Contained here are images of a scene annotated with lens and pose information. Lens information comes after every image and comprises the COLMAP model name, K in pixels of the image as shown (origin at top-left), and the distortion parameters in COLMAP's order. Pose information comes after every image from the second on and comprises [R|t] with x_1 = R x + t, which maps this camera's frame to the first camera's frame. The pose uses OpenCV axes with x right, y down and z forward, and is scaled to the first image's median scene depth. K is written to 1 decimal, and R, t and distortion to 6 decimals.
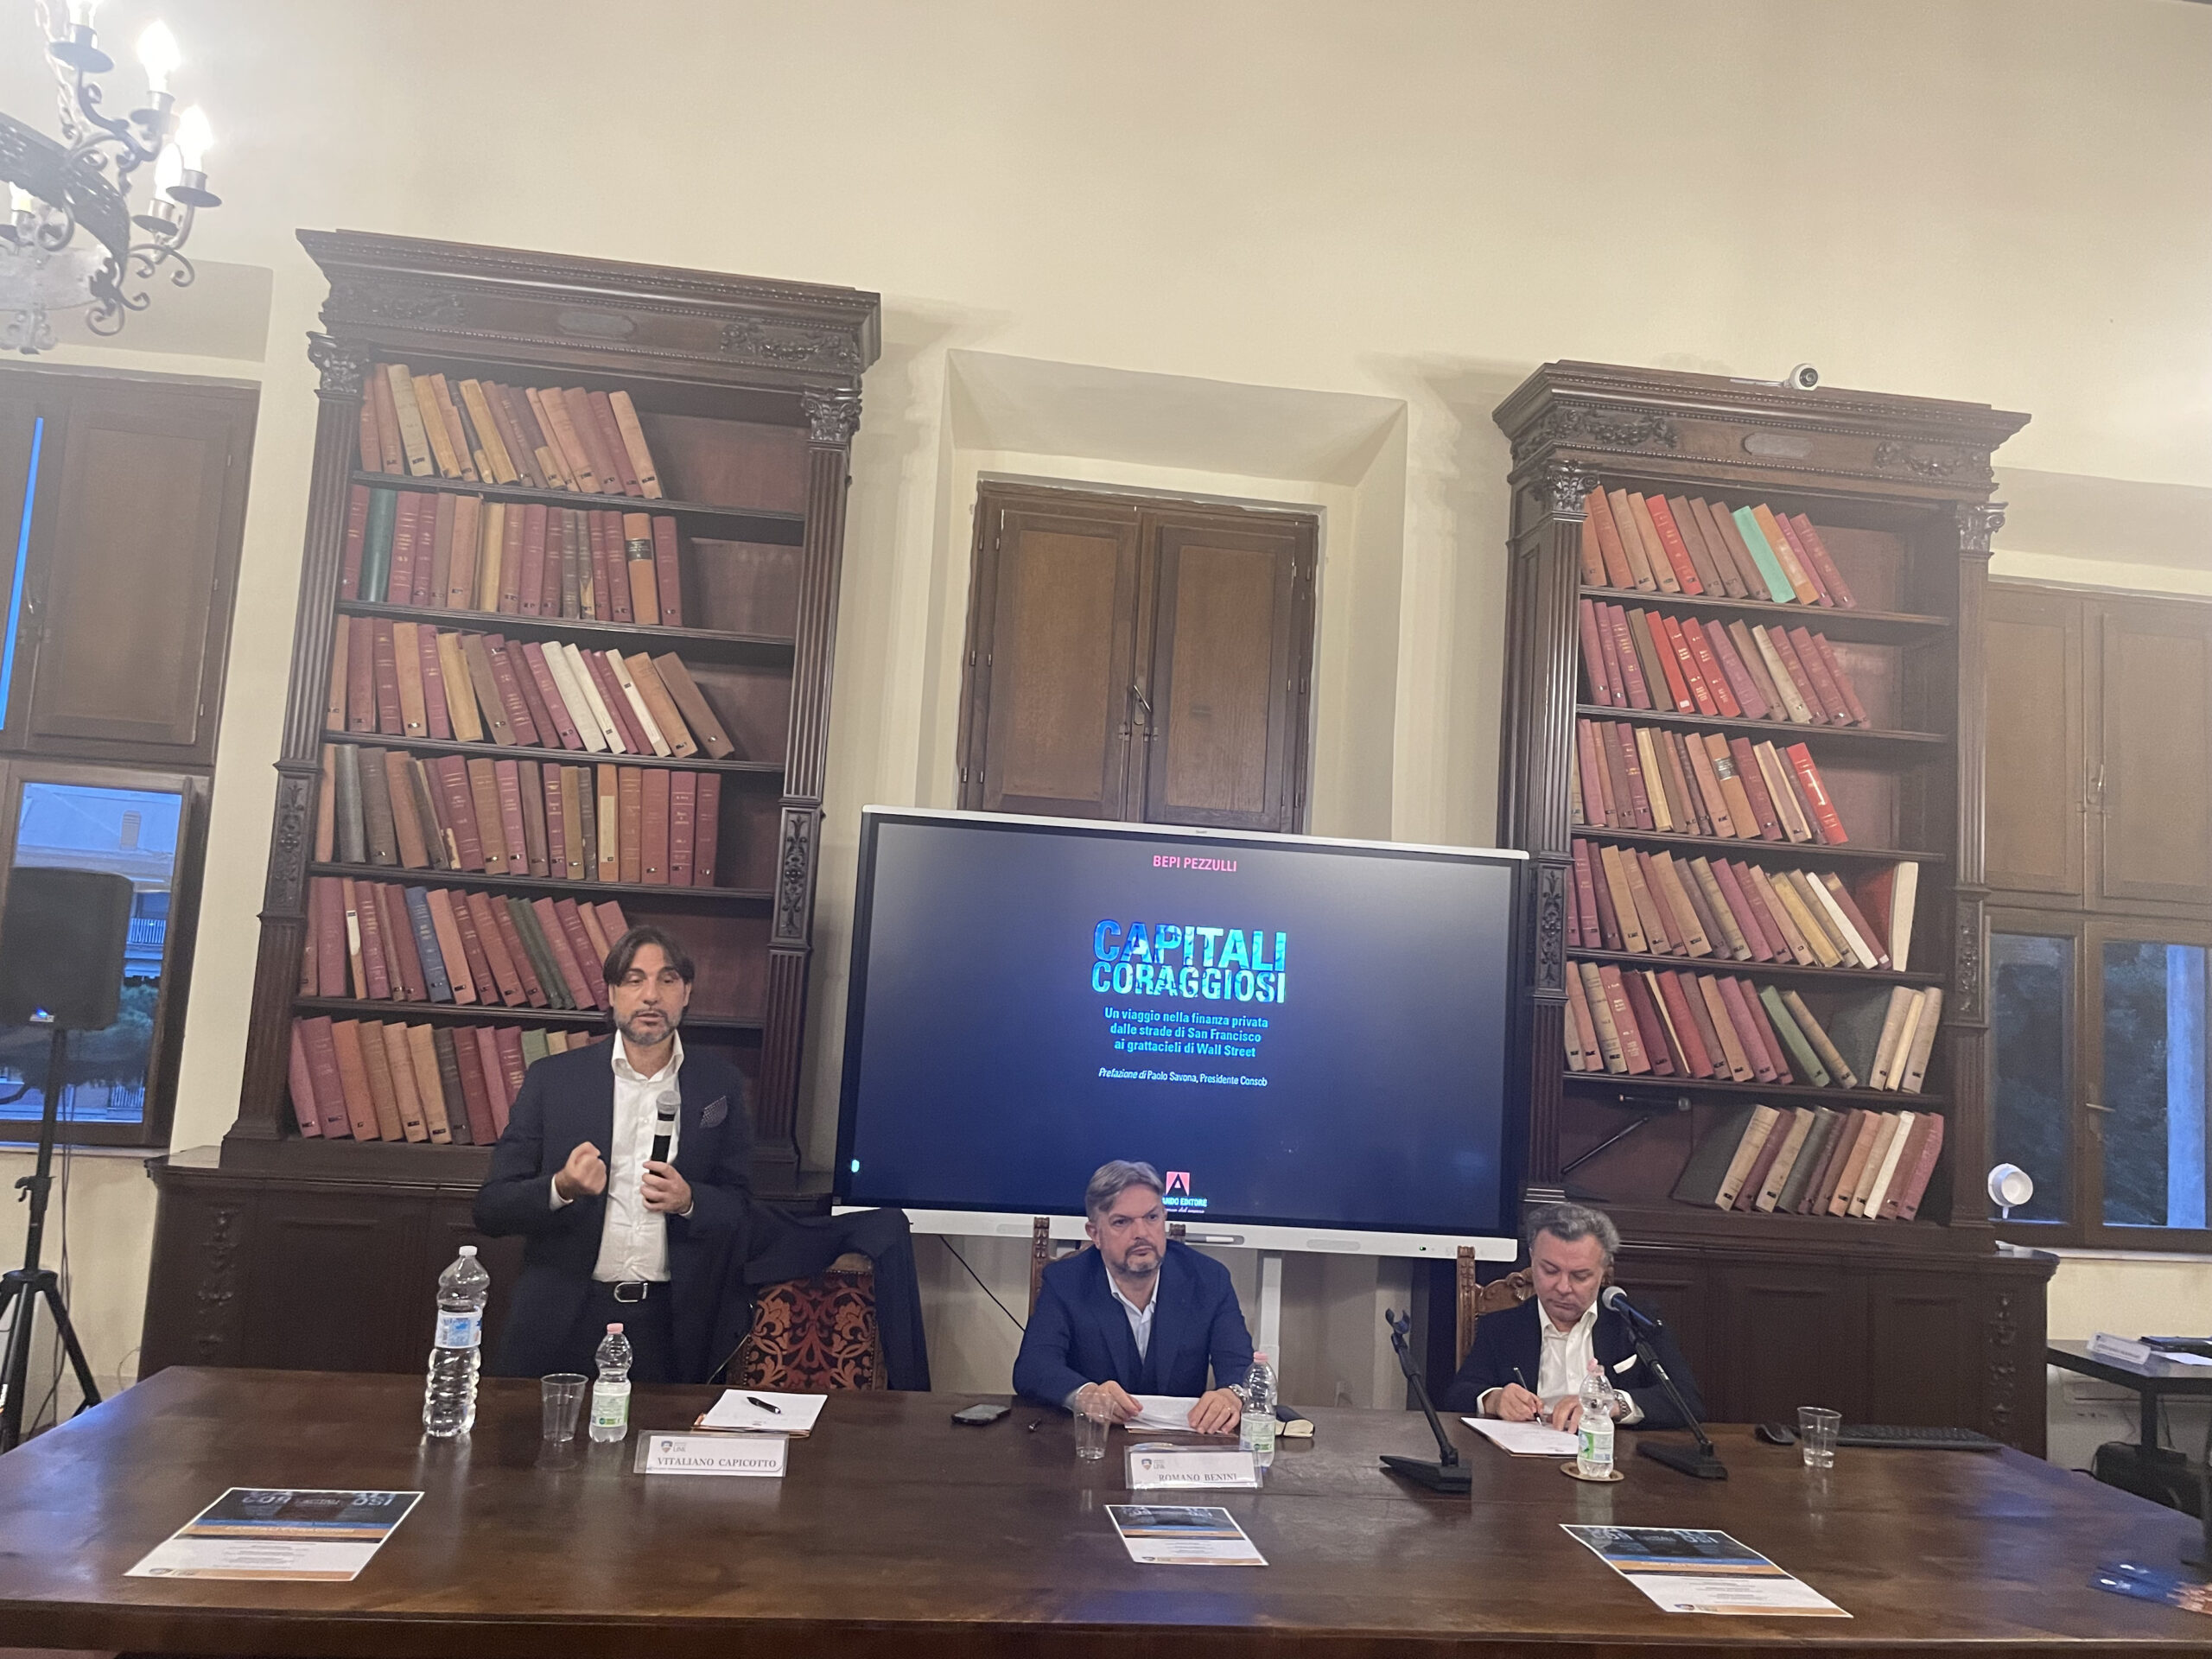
lens RADIAL K [[1656.8, 0, 1082.6], [0, 1656.8, 826.4], [0, 0, 1]] dist [0.089915, -0.123874]
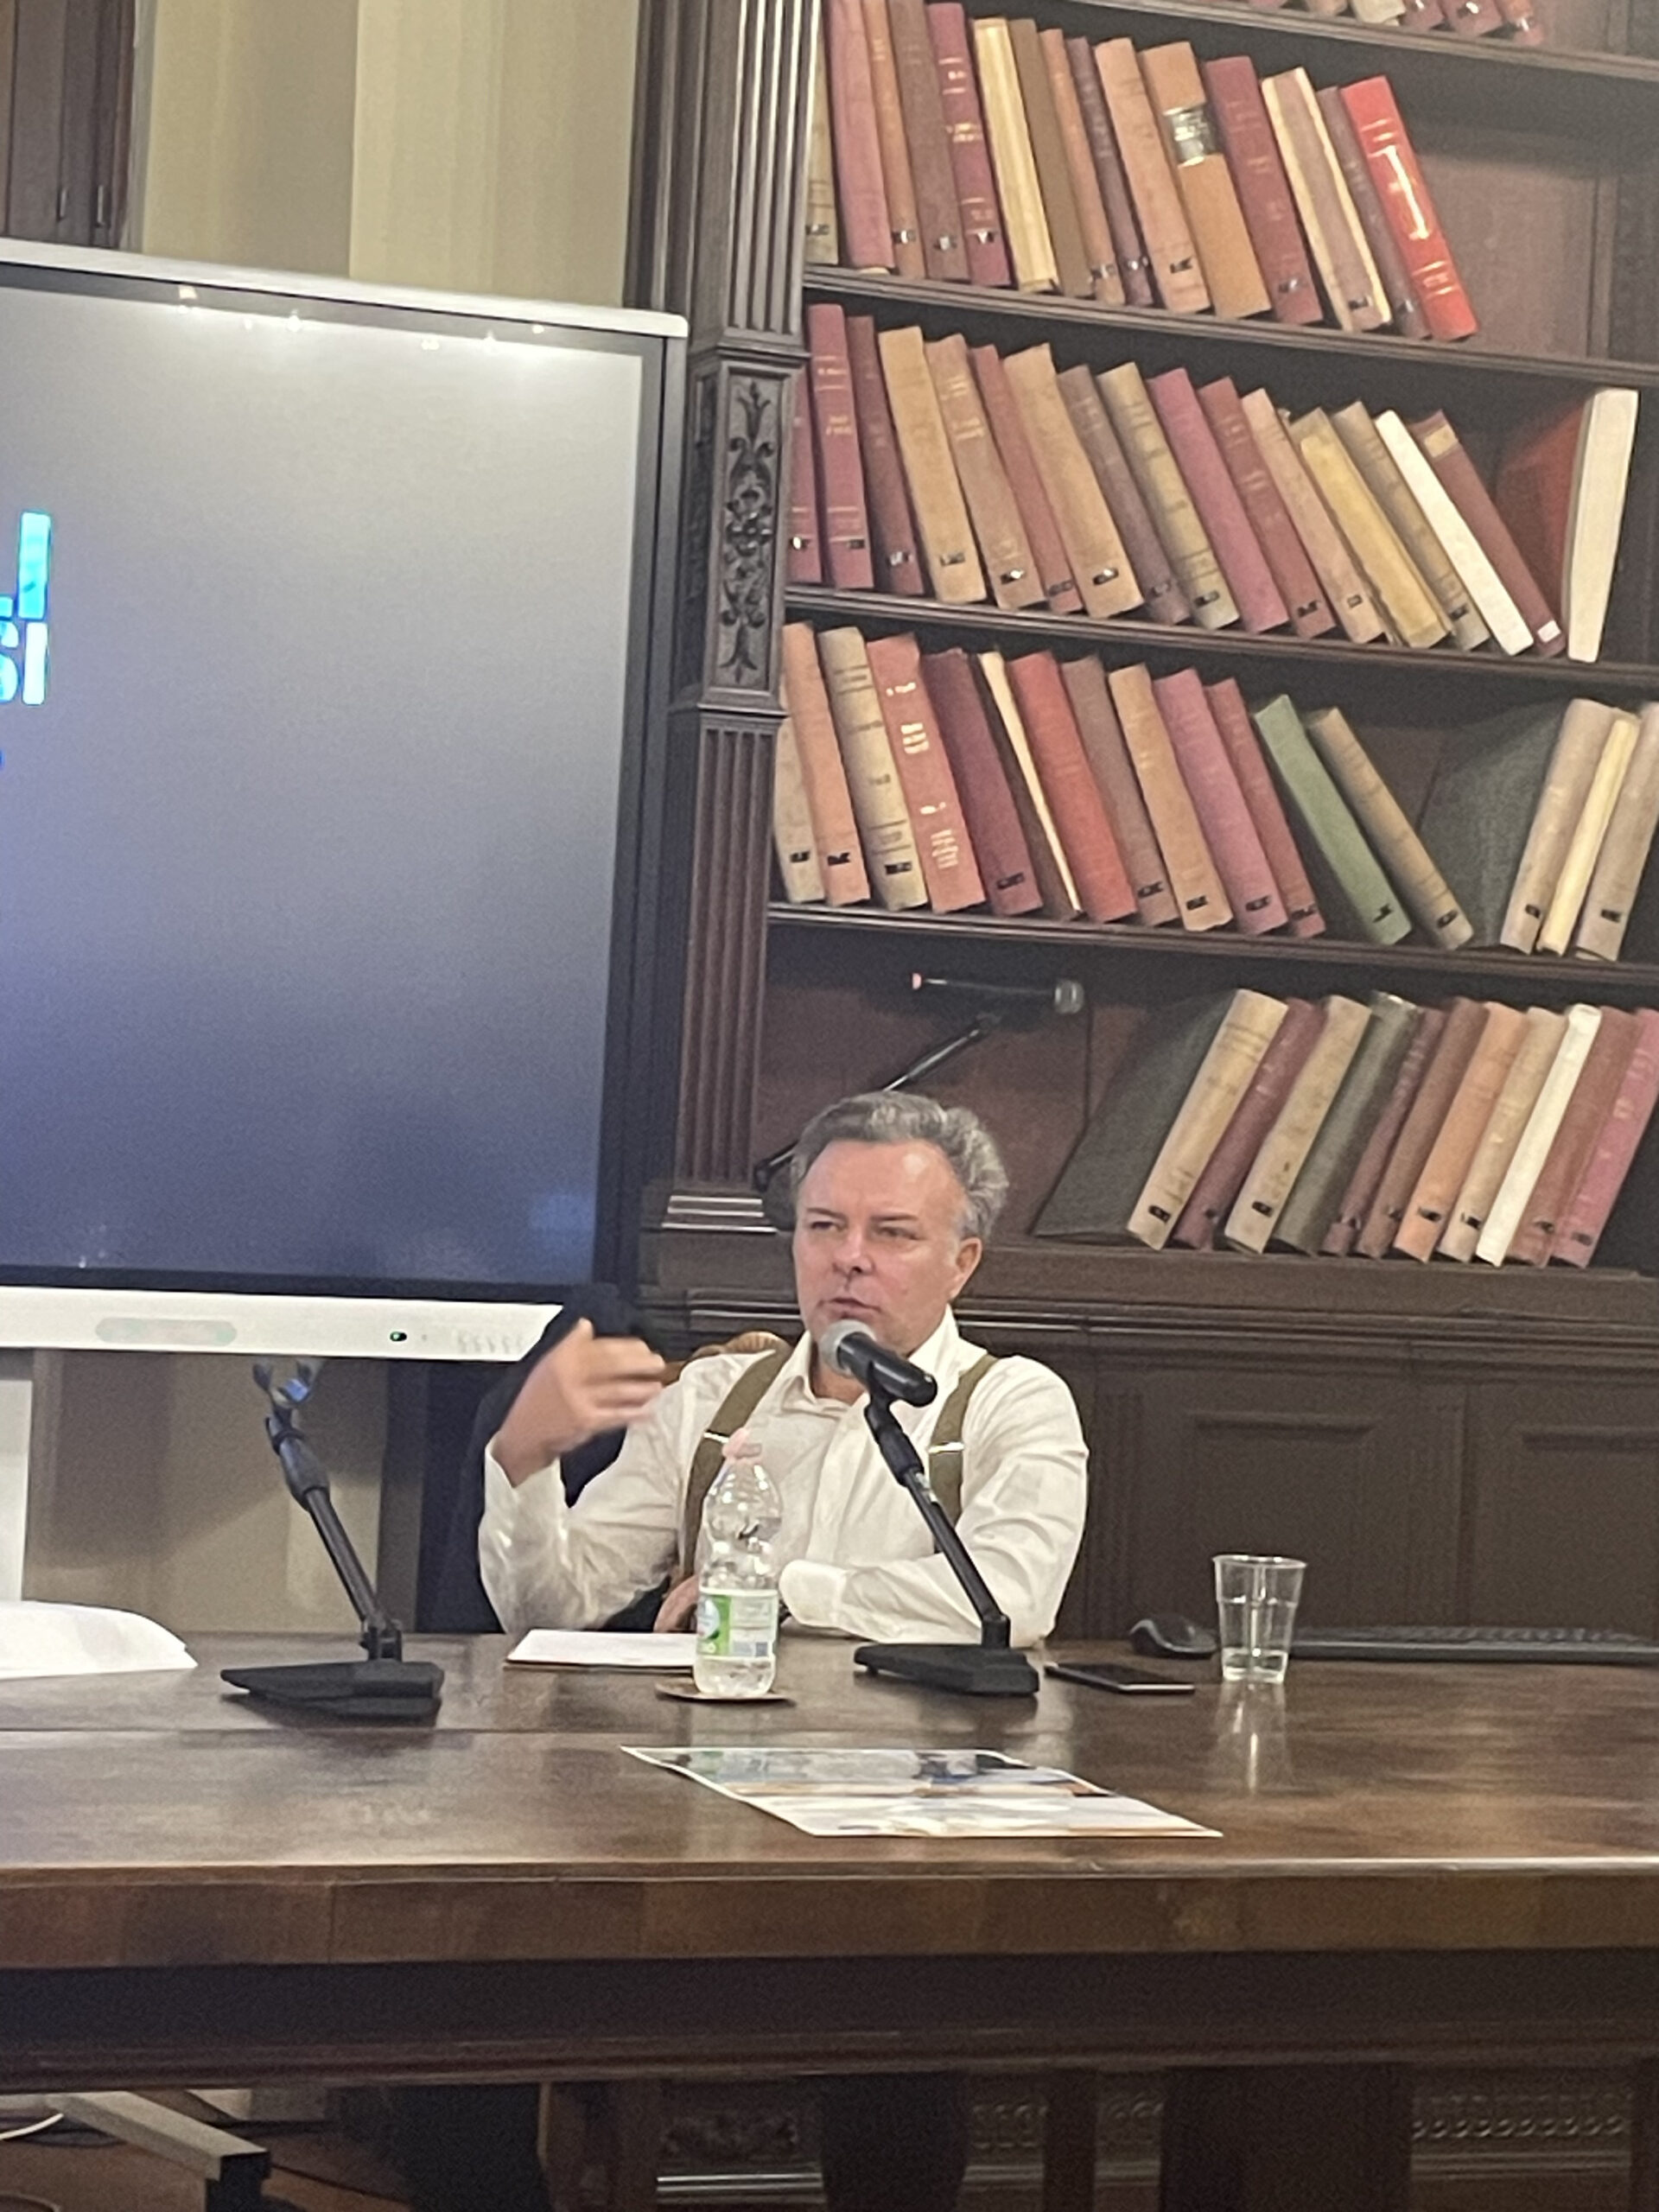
lens RADIAL K [[4921.1, 0, 796.0], [0, 4921.1, 1049.0], [0, 0, 1]] dist [0.125827, -0.150129]
pose [[0.969560, -0.007989, 0.244723, 0.013456], [-0.017472, 0.994663, 0.101691, 0.066715], [-0.244229, -0.102871, 0.964246, -0.115211]]
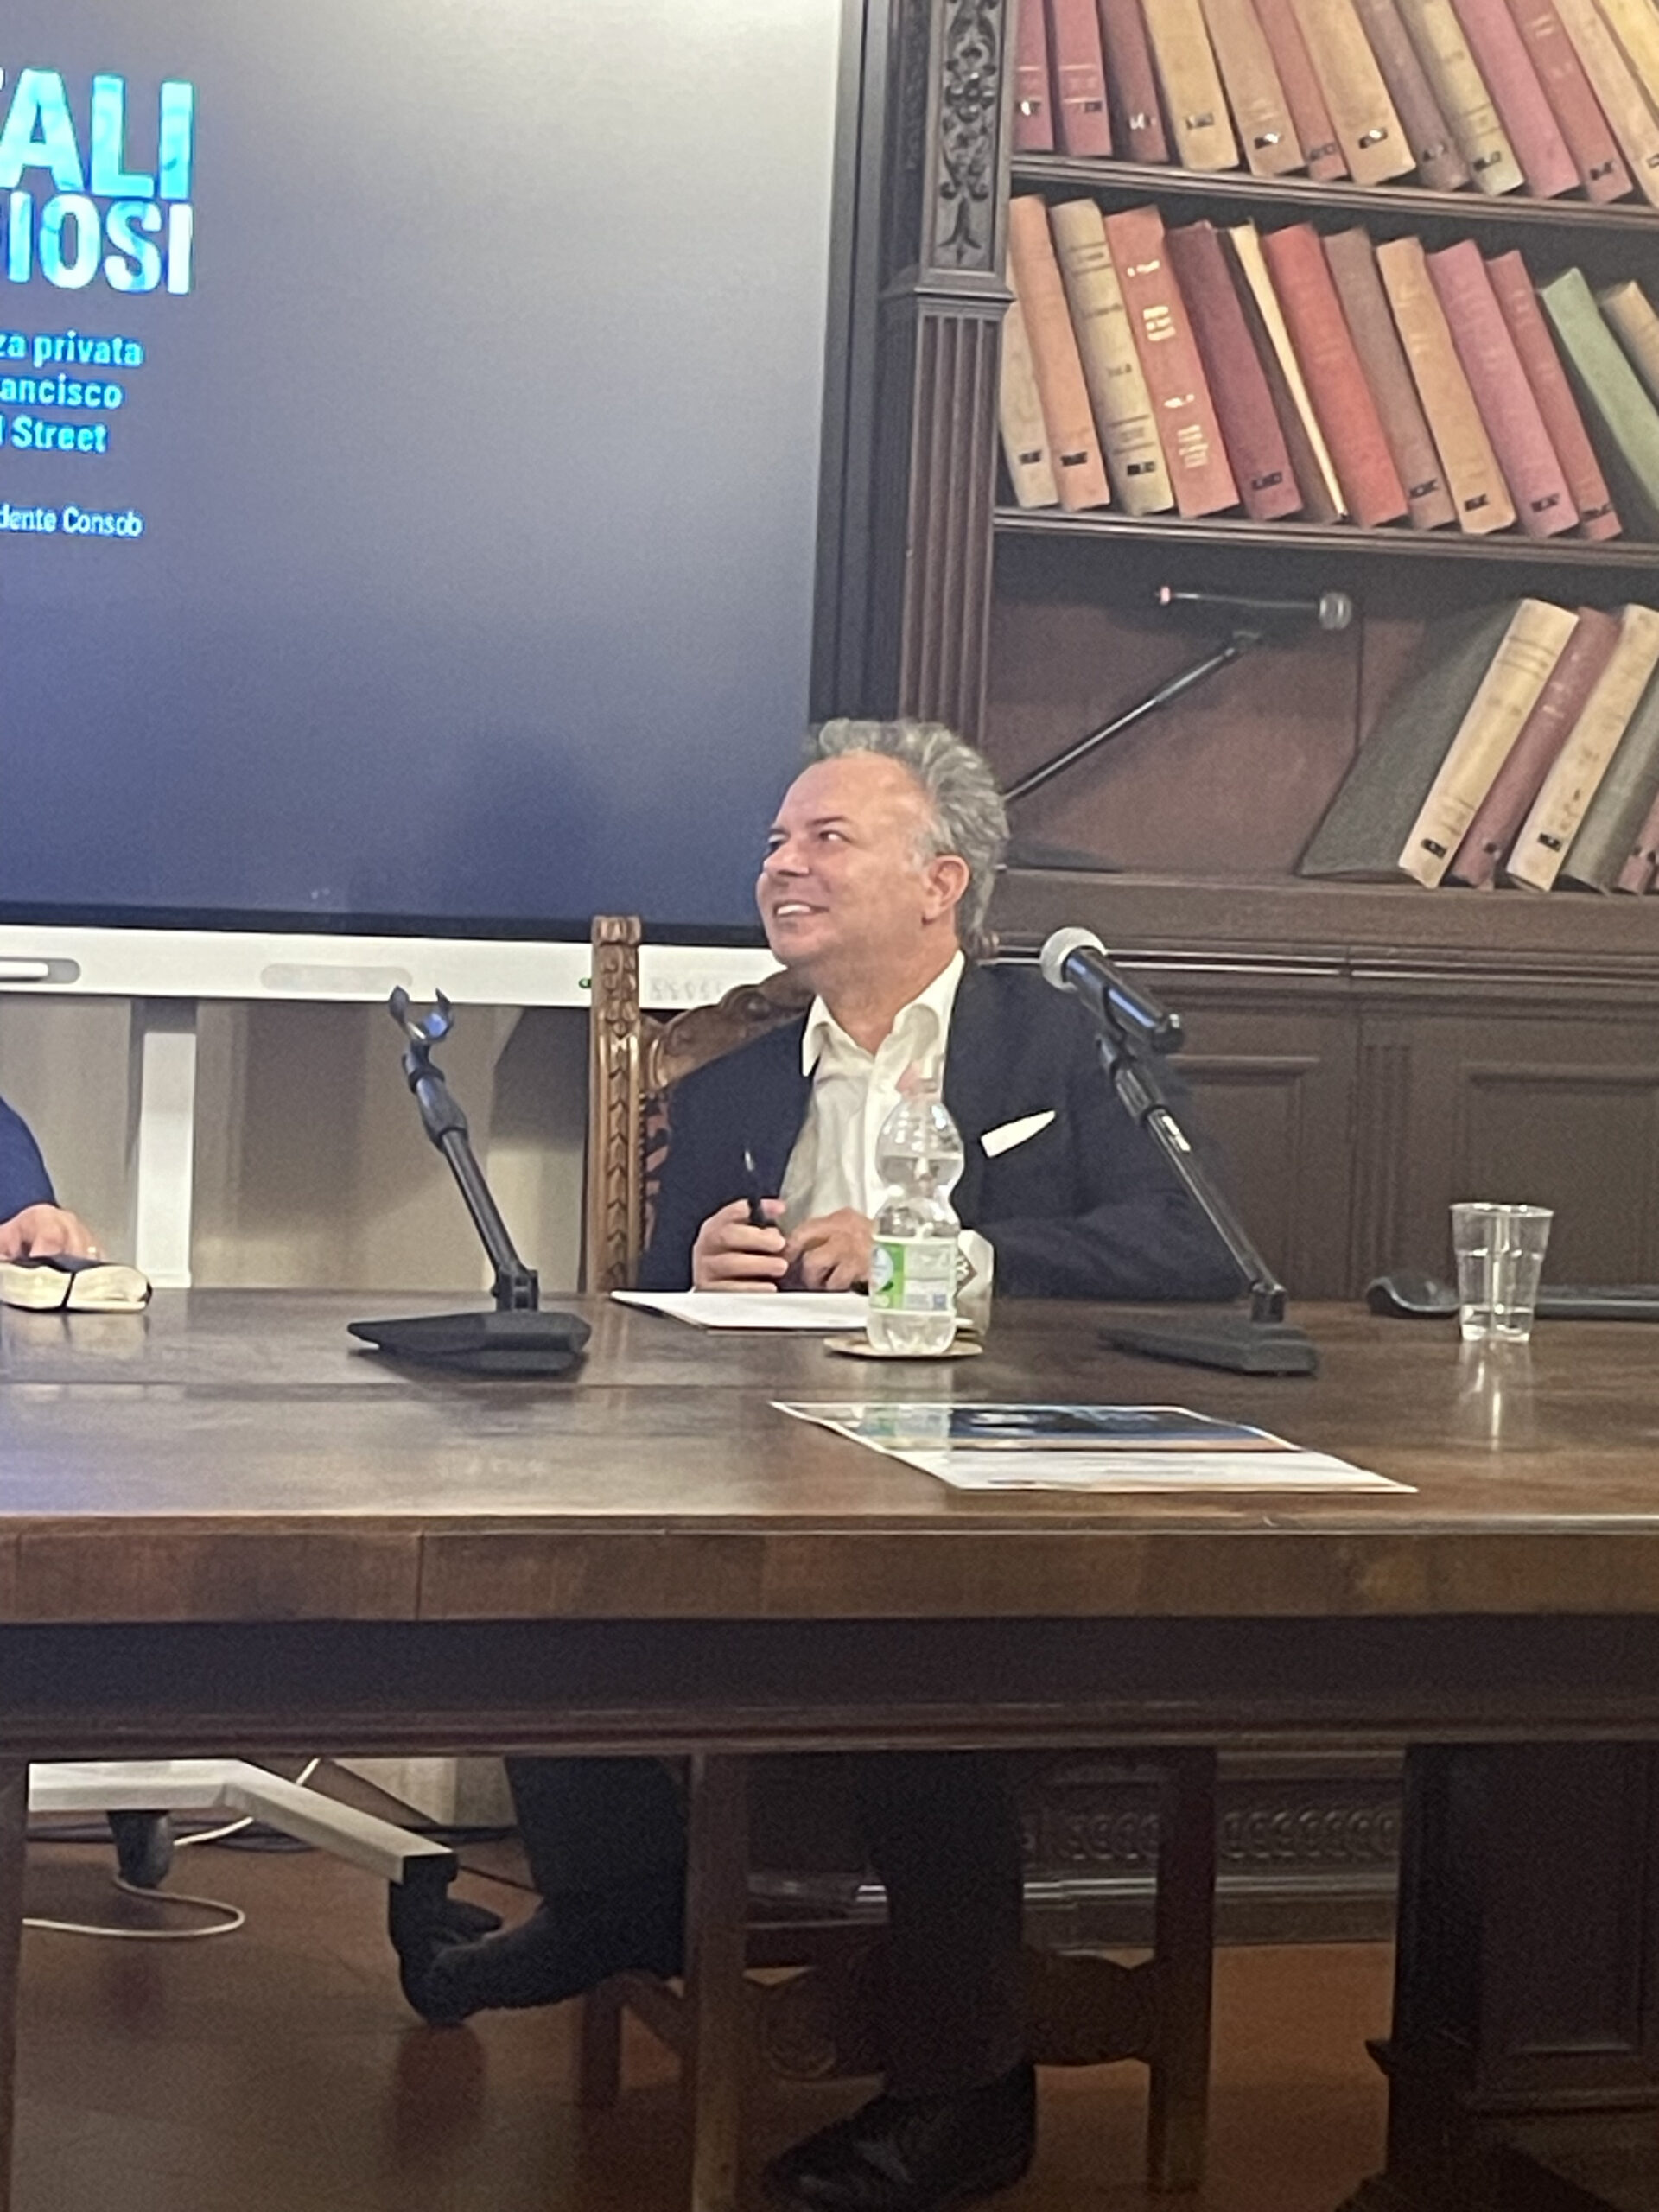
lens RADIAL K [[5296.4, 0, 776.0], [0, 5296.4, 1060.1], [0, 0, 1]] dist [0.129844, -0.148640]
pose [[0.983963, -0.029896, 0.175851, 0.042676], [0.000601, 0.986405, 0.164333, 0.080872], [-0.178374, -0.161591, 0.970603, -0.104283]]
